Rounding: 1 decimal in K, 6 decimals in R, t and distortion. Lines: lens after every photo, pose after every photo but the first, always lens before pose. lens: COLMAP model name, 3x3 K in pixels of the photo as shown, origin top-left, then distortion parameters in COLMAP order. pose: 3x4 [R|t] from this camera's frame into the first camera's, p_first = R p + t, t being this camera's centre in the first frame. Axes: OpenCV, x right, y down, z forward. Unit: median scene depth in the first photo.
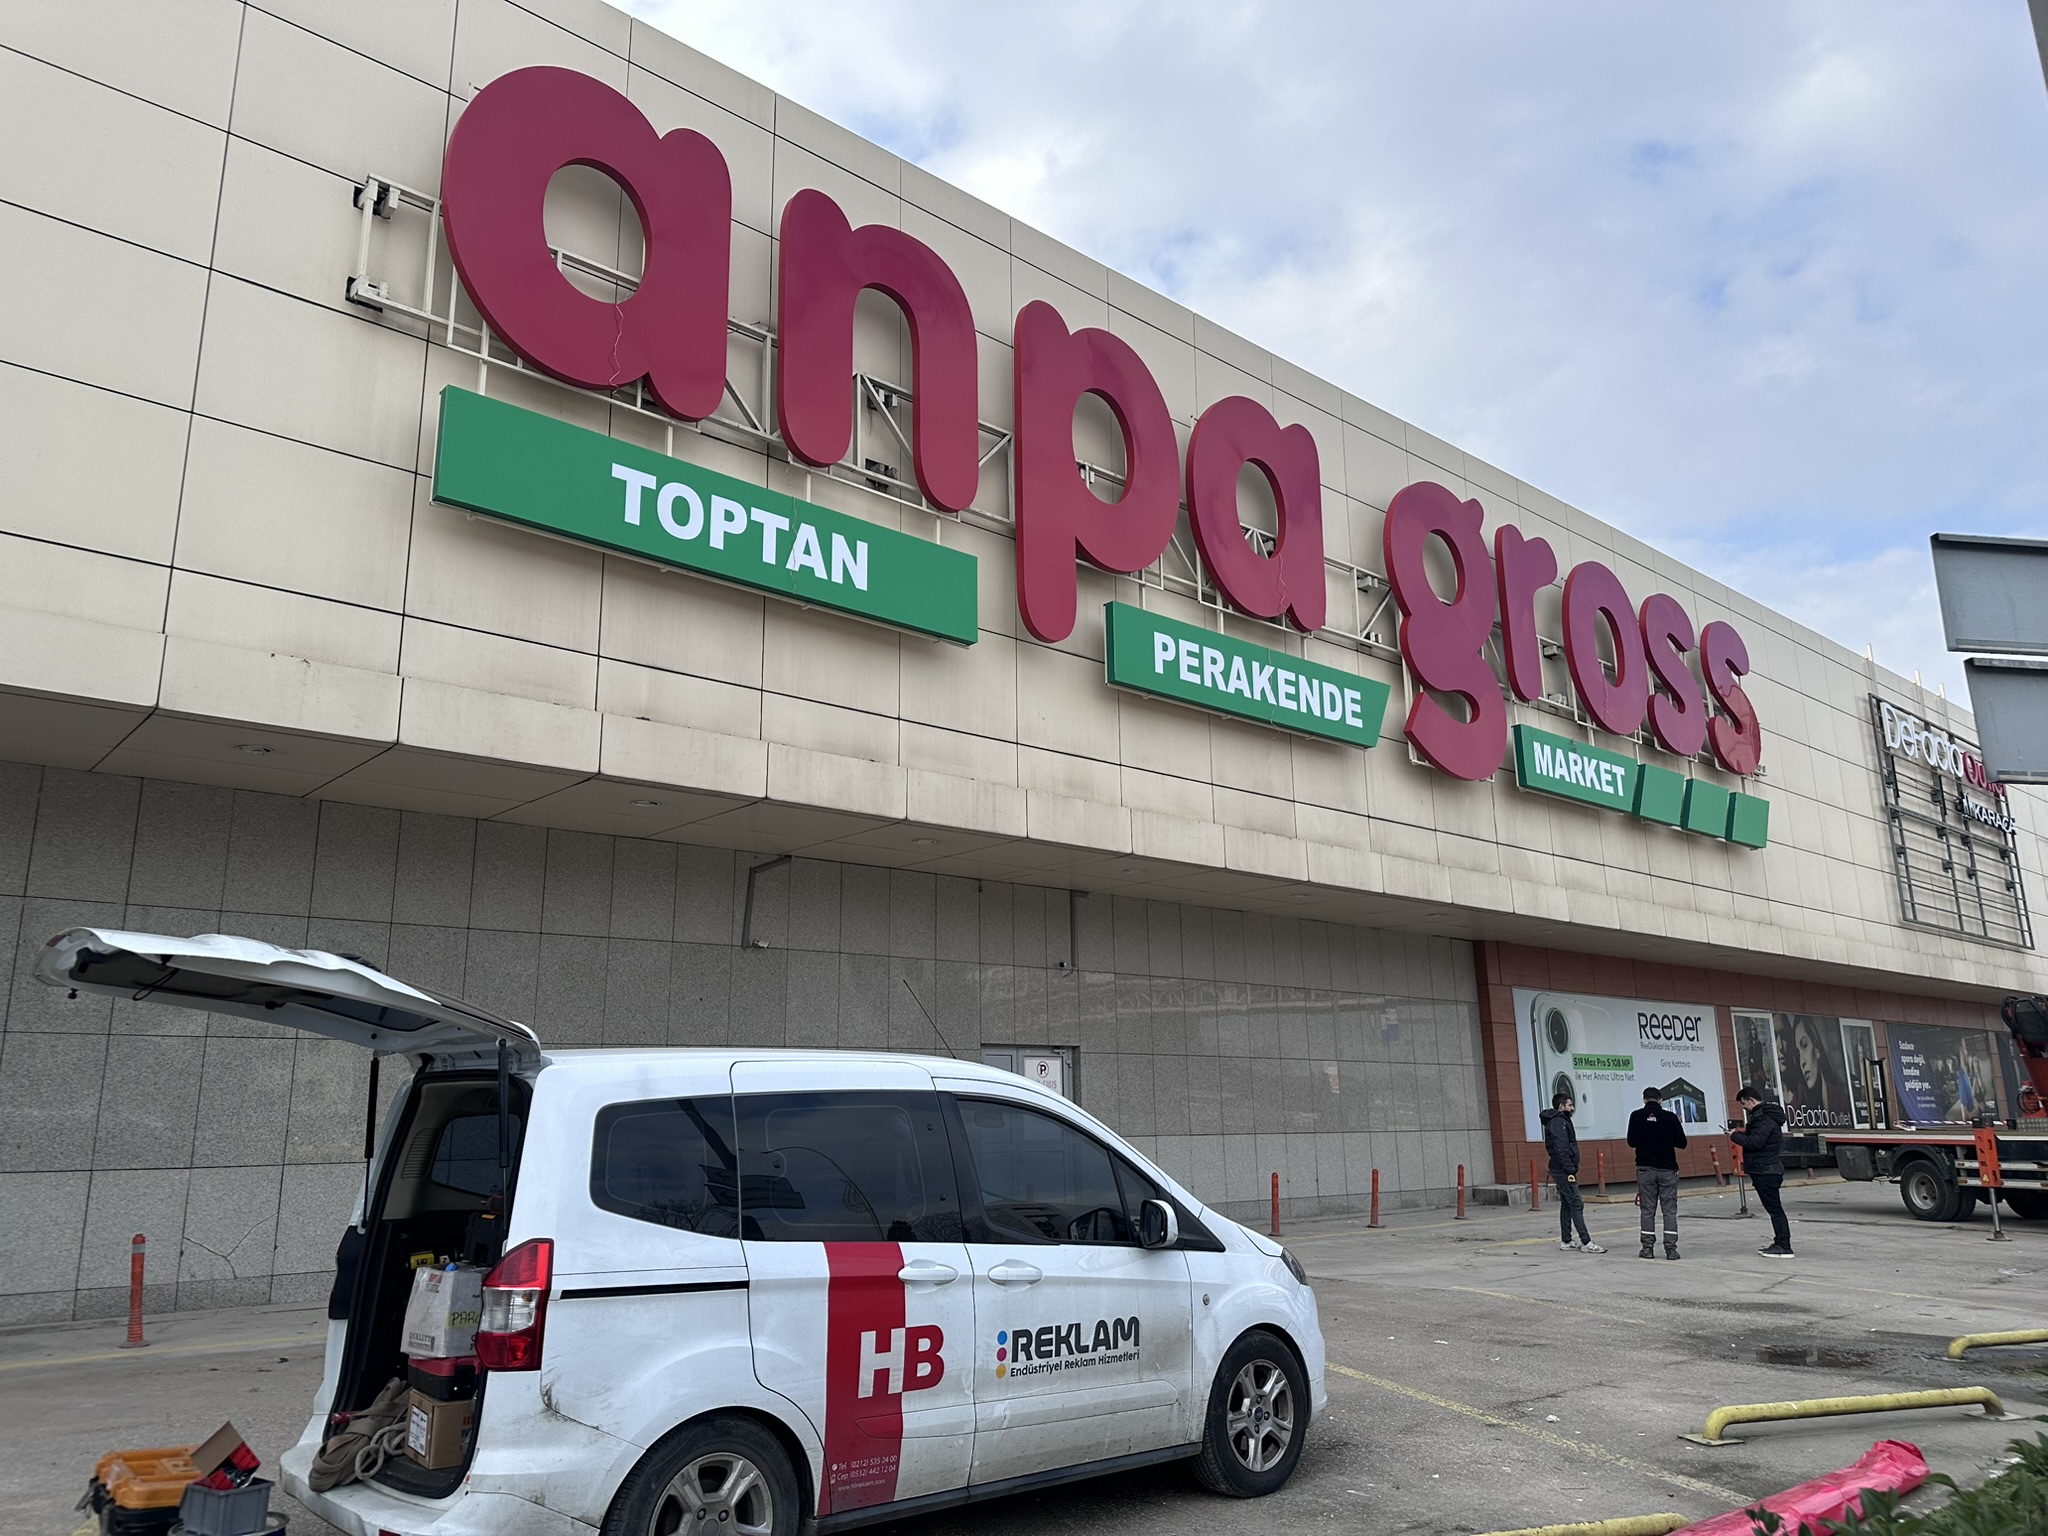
lens RADIAL K [[1403.7, 0, 1015.2], [0, 1403.7, 770.1], [0, 0, 1]] dist [0.042330, -0.035063]
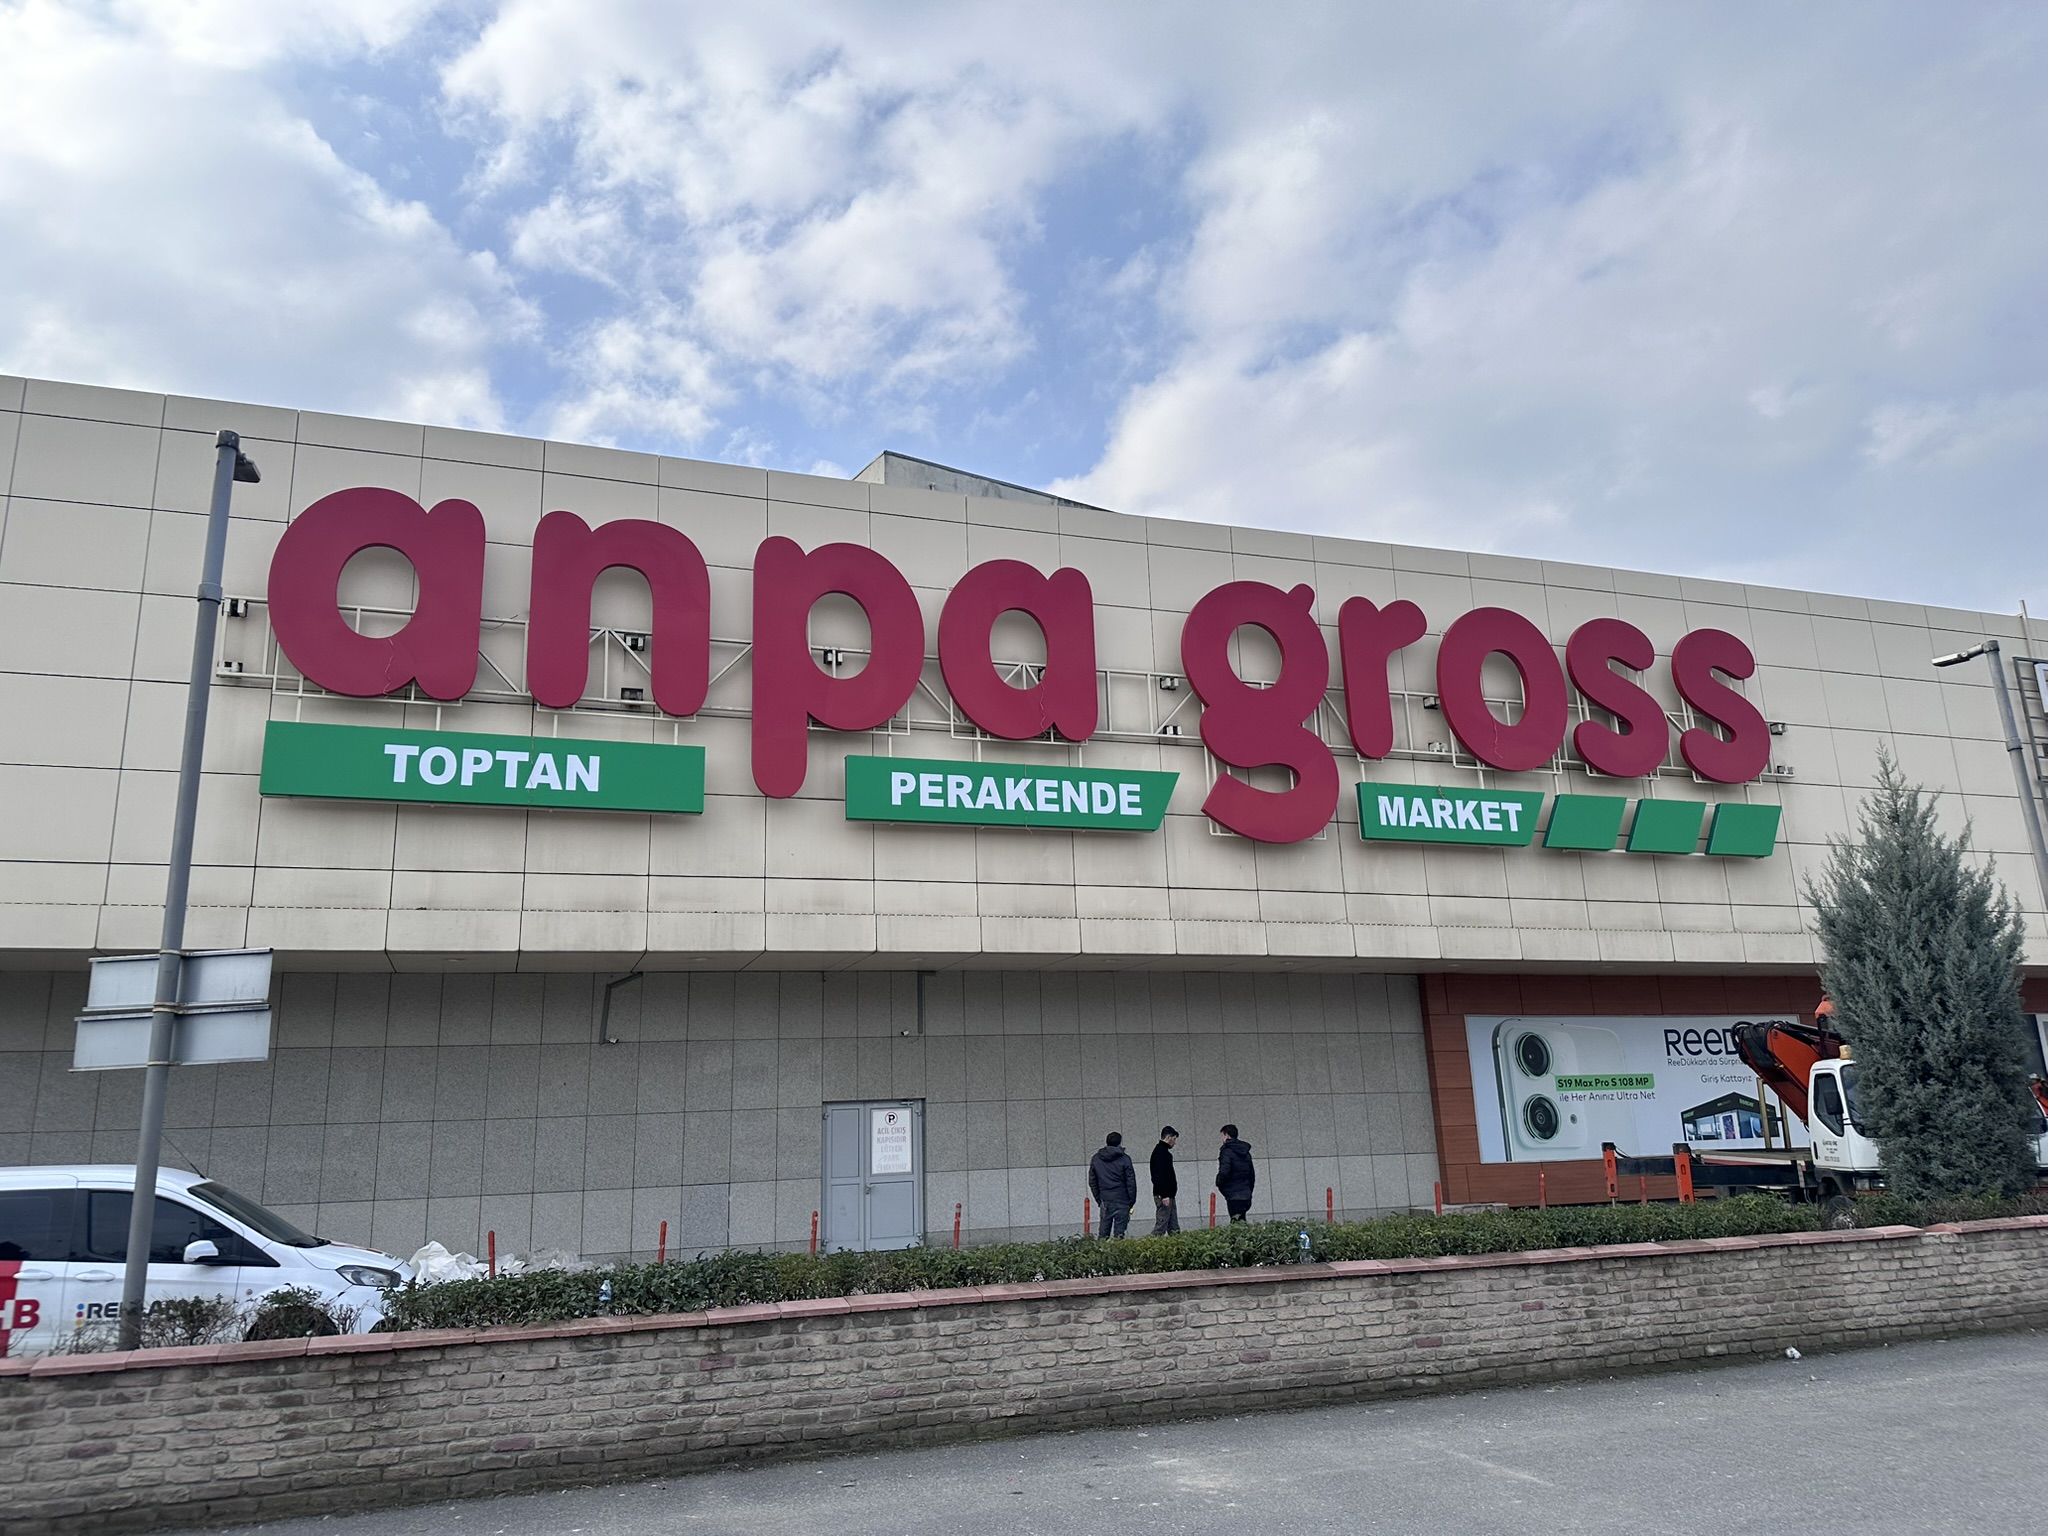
lens RADIAL K [[1403.7, 0, 1025.4], [0, 1403.7, 767.4], [0, 0, 1]] dist [0.042330, -0.035063]
pose [[0.932593, -0.111597, -0.343244, 0.637492], [0.108488, 0.993694, -0.028314, -0.053341], [0.344239, -0.010832, 0.938820, -0.144073]]
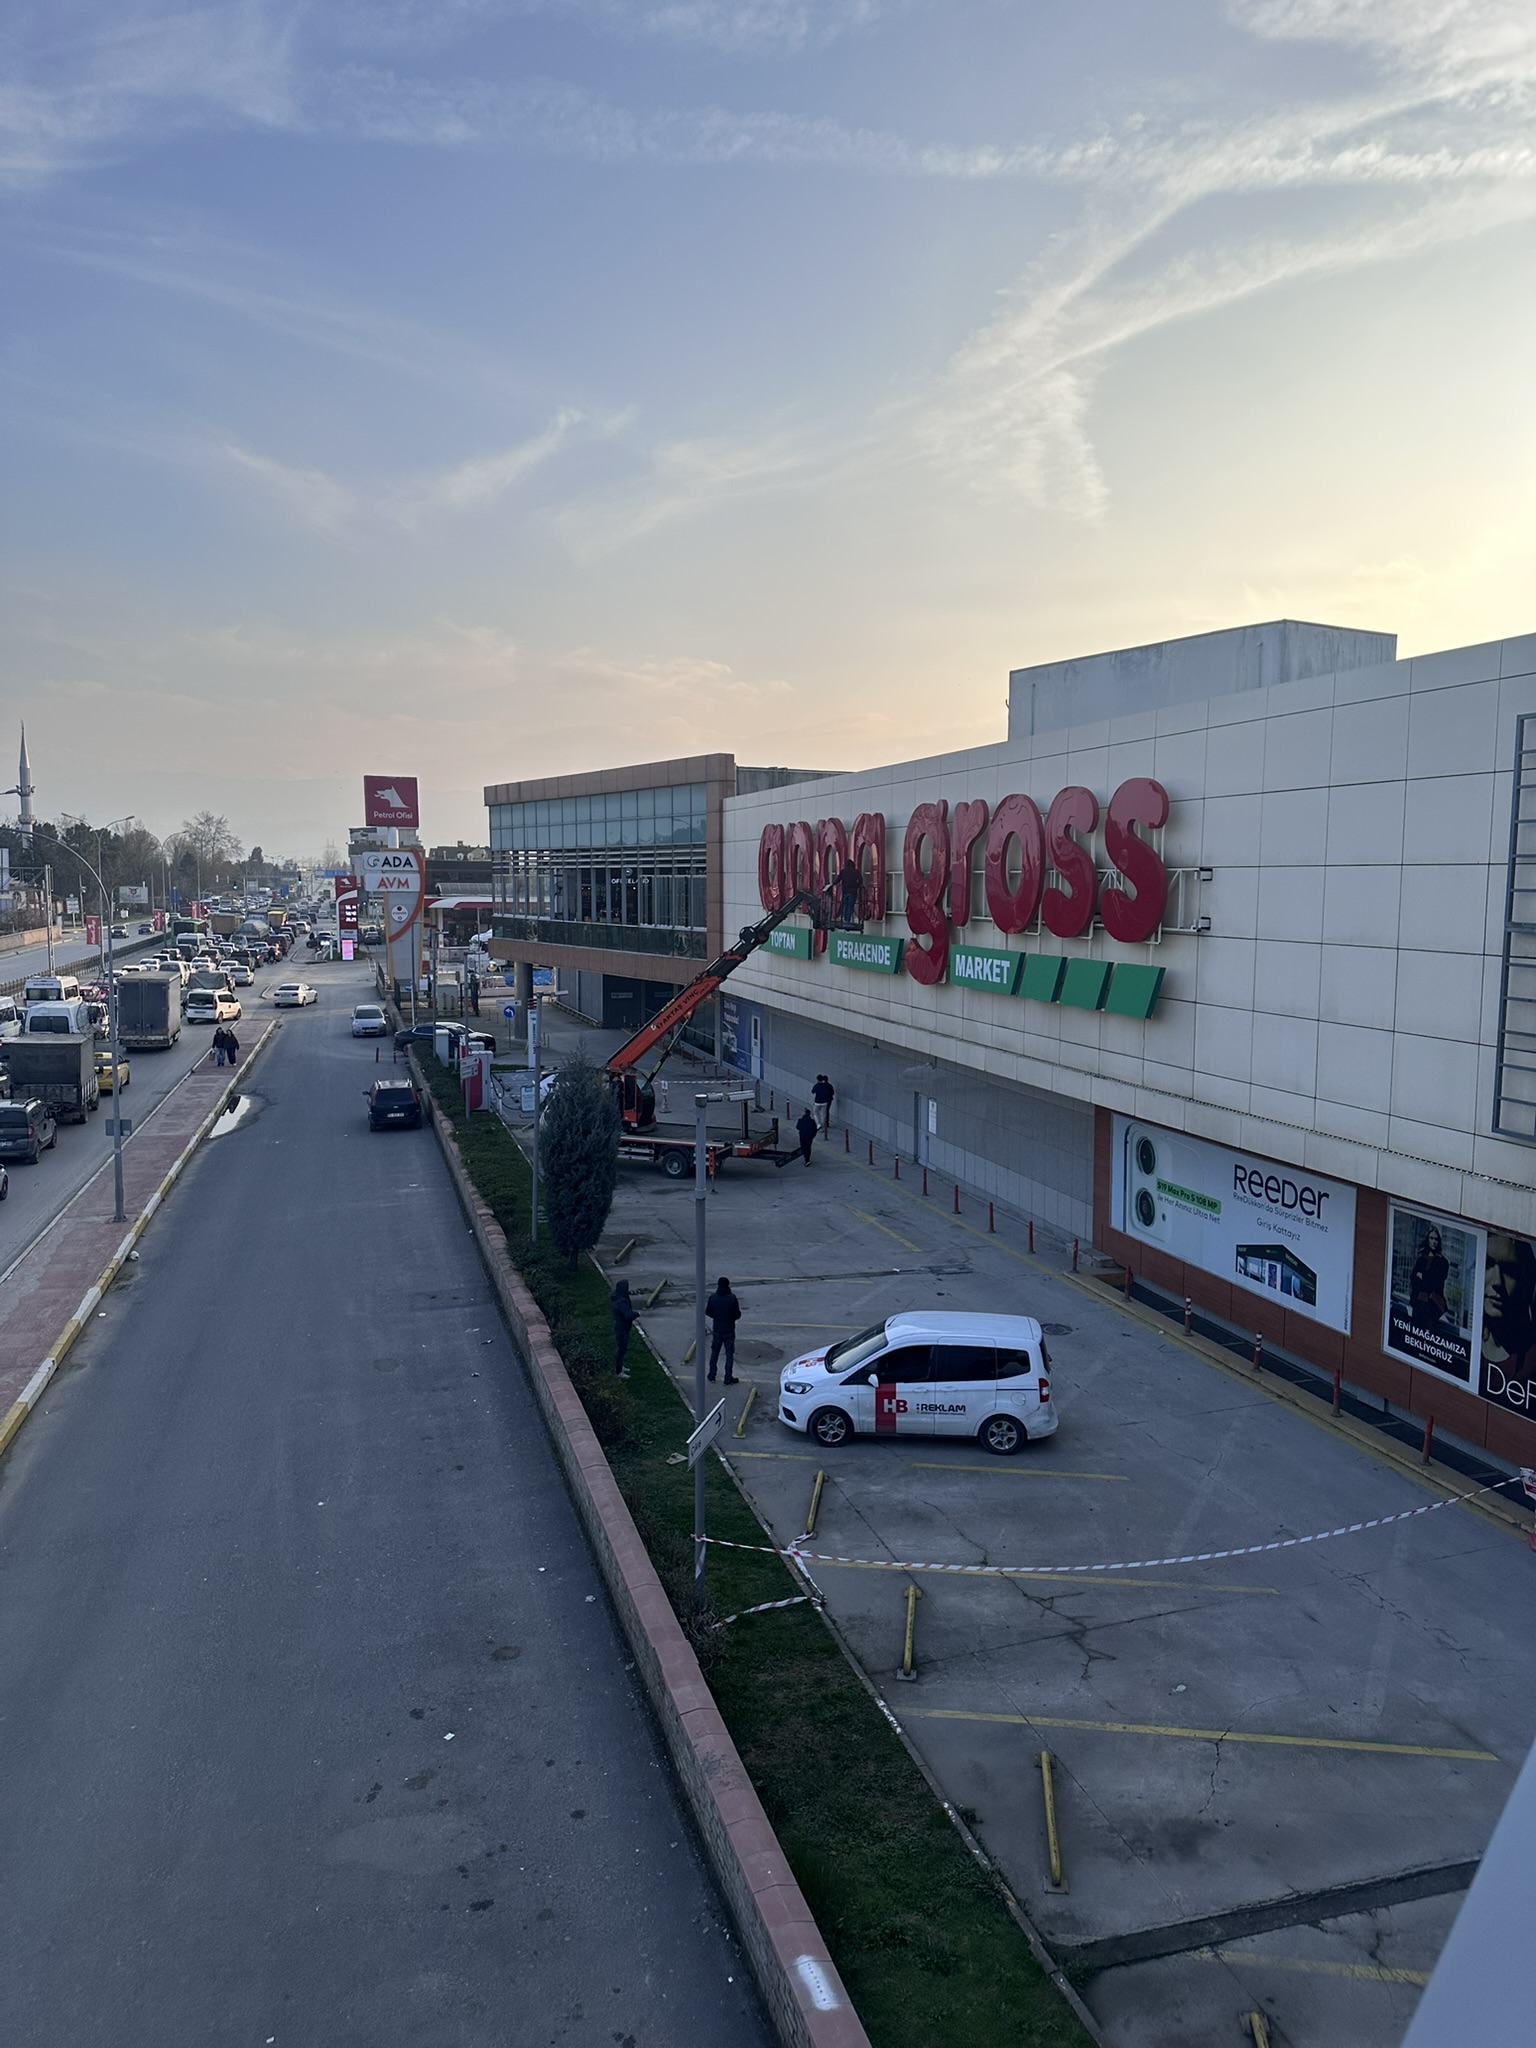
lens RADIAL K [[1403.7, 0, 768.9], [0, 1403.7, 1020.1], [0, 0, 1]] dist [0.042330, -0.035063]
pose [[-0.416575, 0.096523, -0.903963, 2.434150], [0.210138, 0.977642, 0.007552, -0.006736], [0.884482, -0.186811, -0.427544, 1.916566]]
